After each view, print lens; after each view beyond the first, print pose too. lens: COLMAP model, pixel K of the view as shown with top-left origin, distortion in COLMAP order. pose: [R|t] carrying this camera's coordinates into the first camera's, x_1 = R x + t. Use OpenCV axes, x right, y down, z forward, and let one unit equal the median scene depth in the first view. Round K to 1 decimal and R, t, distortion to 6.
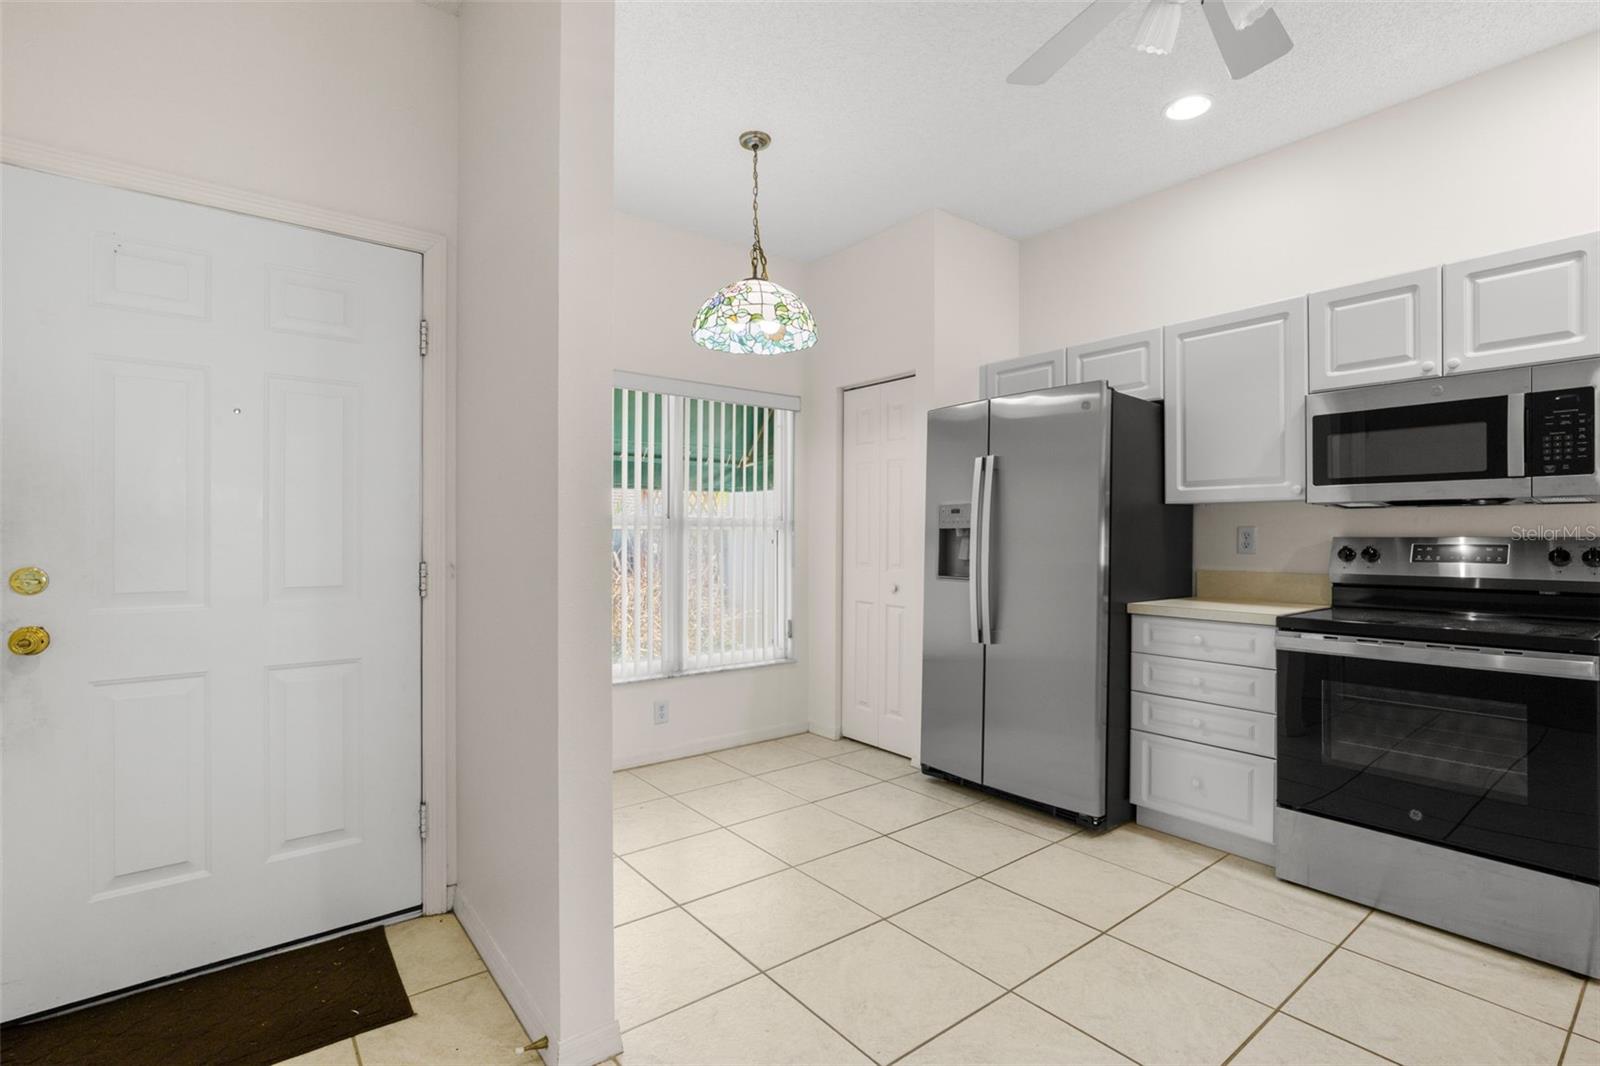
lens RADIAL K [[751.0, 0, 803.6], [0, 751.0, 535.4], [0, 0, 1]] dist [-0.018072, 0.004417]
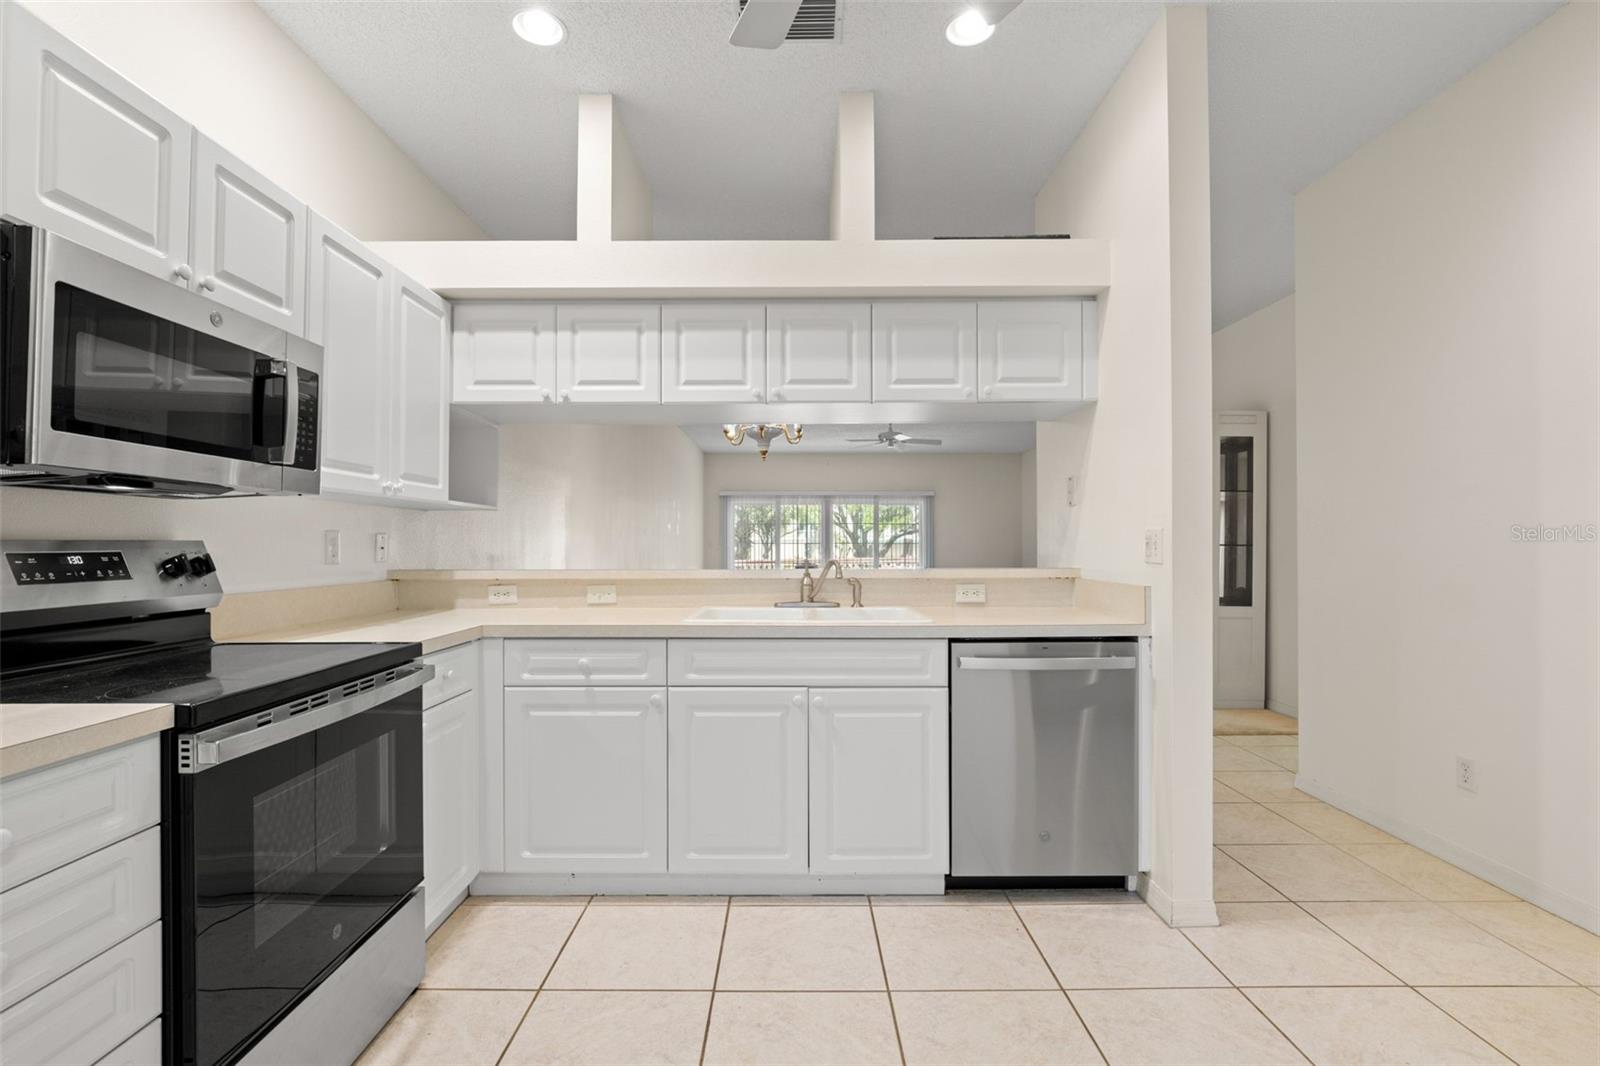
lens RADIAL K [[751.0, 0, 792.6], [0, 751.0, 541.3], [0, 0, 1]] dist [-0.018072, 0.004417]
pose [[-0.786325, 0.001714, 0.617811, 0.031843], [-0.000956, 0.999992, -0.003991, 0.004835], [-0.617812, -0.003728, -0.786317, 1.013498]]
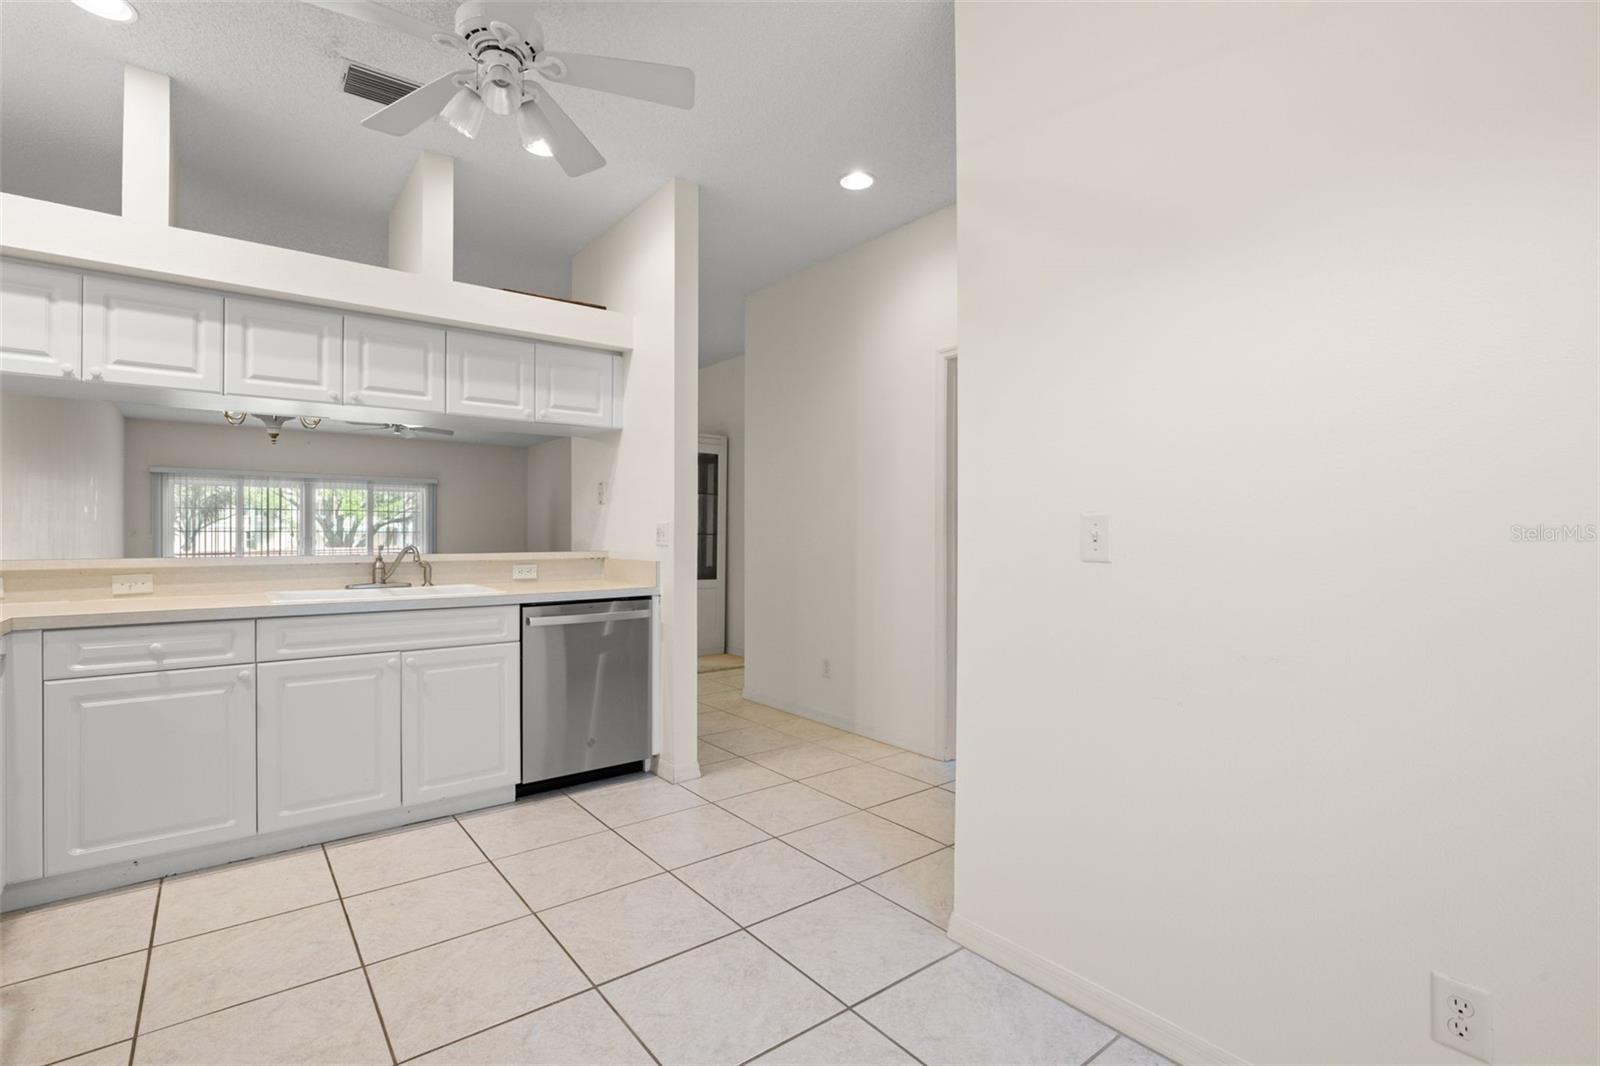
lens RADIAL K [[751.0, 0, 811.7], [0, 751.0, 531.5], [0, 0, 1]] dist [-0.018072, 0.004417]
pose [[-0.999878, -0.003859, -0.015124, 0.010235], [-0.003799, 0.999985, -0.004028, 0.005513], [0.015140, -0.003971, -0.999878, 1.253476]]
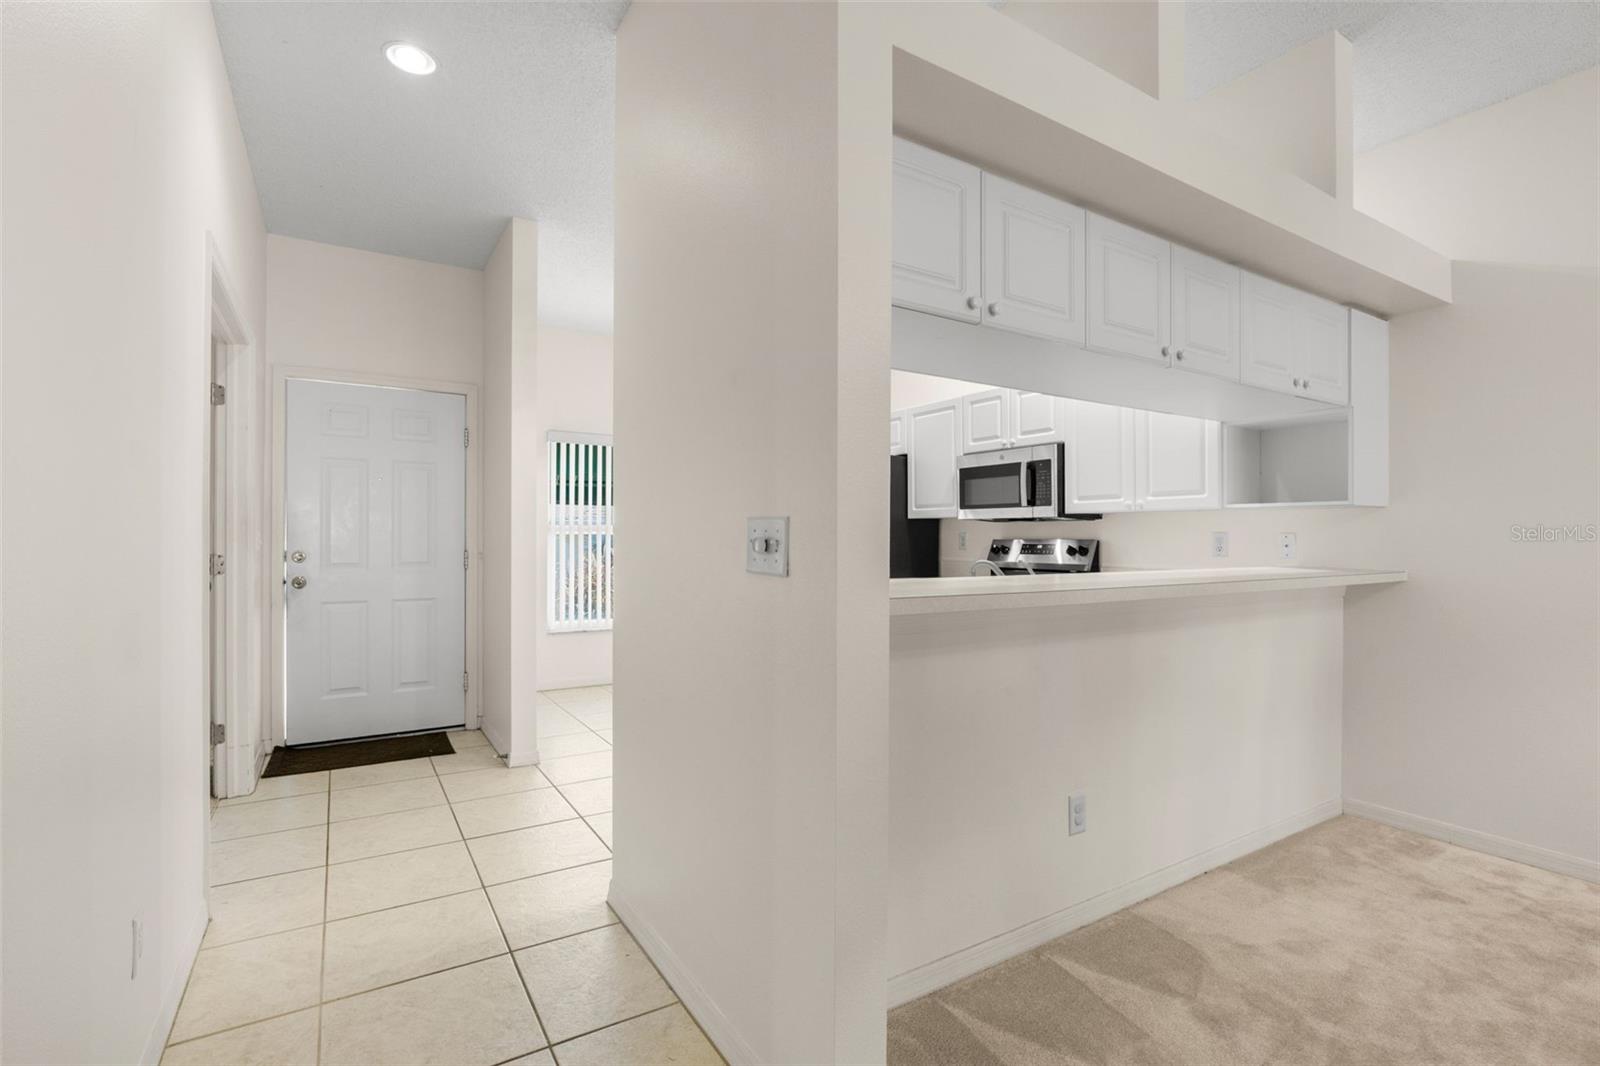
lens RADIAL K [[751.0, 0, 794.8], [0, 751.0, 538.7], [0, 0, 1]] dist [-0.018072, 0.004417]
pose [[0.993384, 0.002216, -0.114817, 0.477853], [-0.002252, 0.999997, -0.000188, 0.001494], [0.114816, 0.000445, 0.993387, -0.712920]]
